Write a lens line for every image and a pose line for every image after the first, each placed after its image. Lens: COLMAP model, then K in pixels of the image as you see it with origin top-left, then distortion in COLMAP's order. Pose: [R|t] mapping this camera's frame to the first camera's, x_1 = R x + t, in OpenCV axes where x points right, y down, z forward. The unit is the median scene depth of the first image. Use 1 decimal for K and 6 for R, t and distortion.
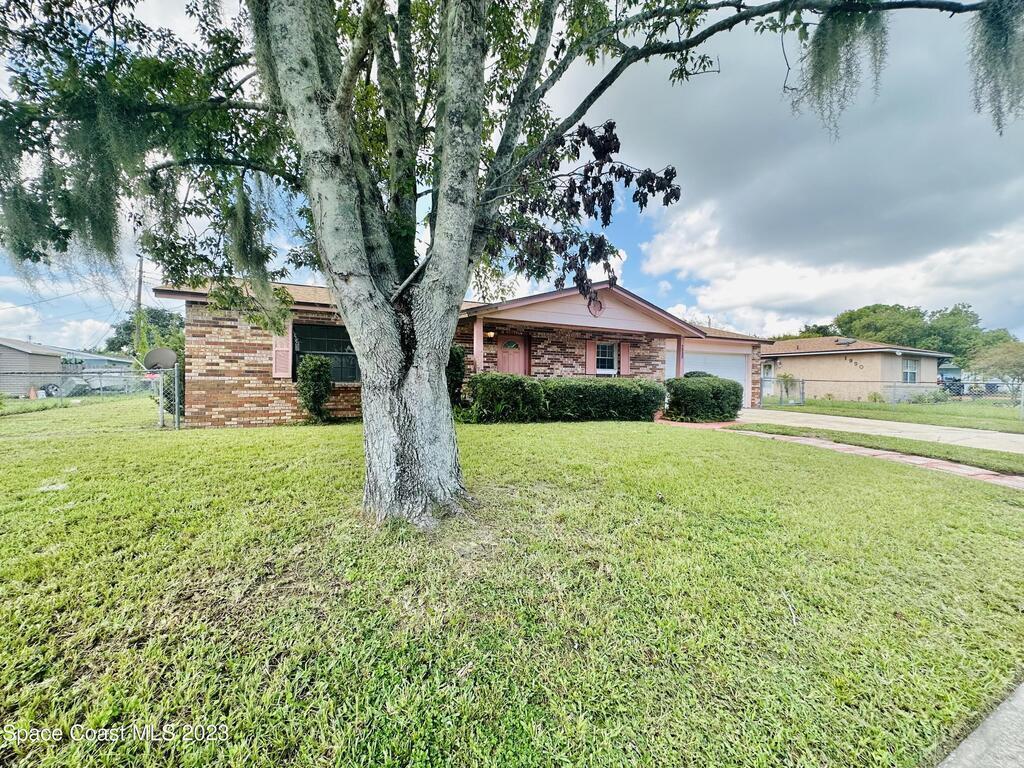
lens RADIAL K [[407.4, 0, 504.8], [0, 407.4, 386.8], [0, 0, 1]] dist [-0.003884, 0.000742]
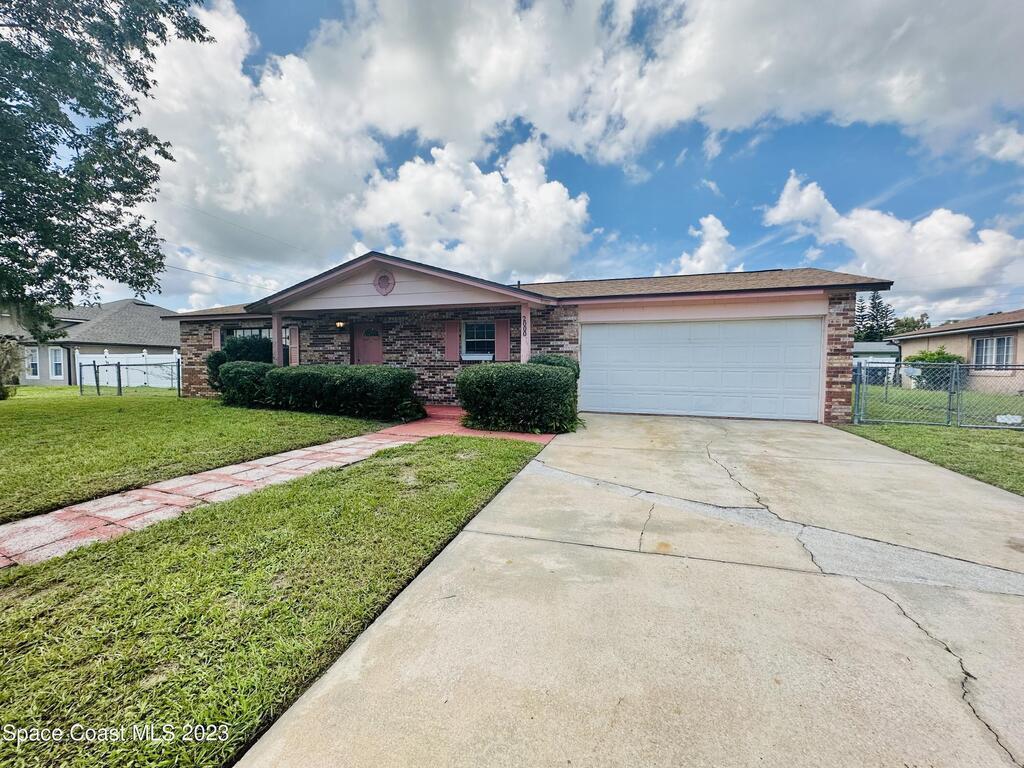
lens RADIAL K [[407.4, 0, 513.6], [0, 407.4, 381.9], [0, 0, 1]] dist [-0.003884, 0.000742]
pose [[0.714068, 0.022083, -0.699728, 0.998908], [-0.011158, 0.999734, 0.020165, -0.006610], [0.699988, -0.006592, 0.714124, 0.551387]]
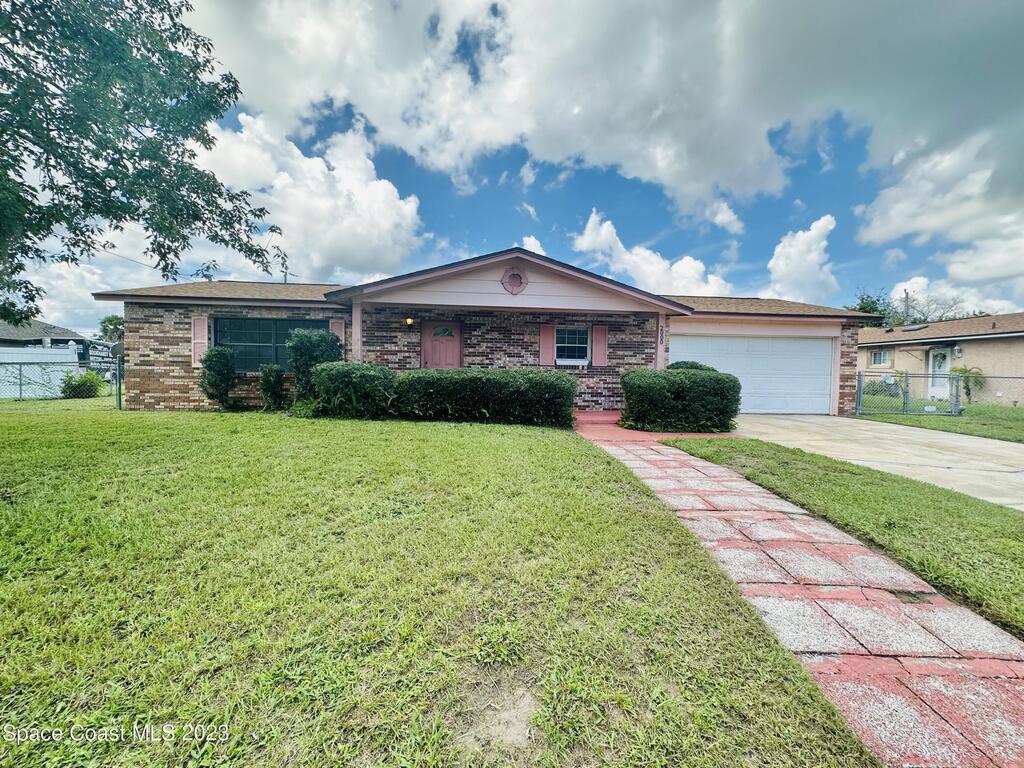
lens RADIAL K [[407.4, 0, 504.9], [0, 407.4, 383.2], [0, 0, 1]] dist [-0.003884, 0.000742]
pose [[0.927619, 0.016023, -0.373183, 0.495604], [-0.014043, 0.999869, 0.008025, -0.000272], [0.373263, -0.002204, 0.927723, 0.228604]]
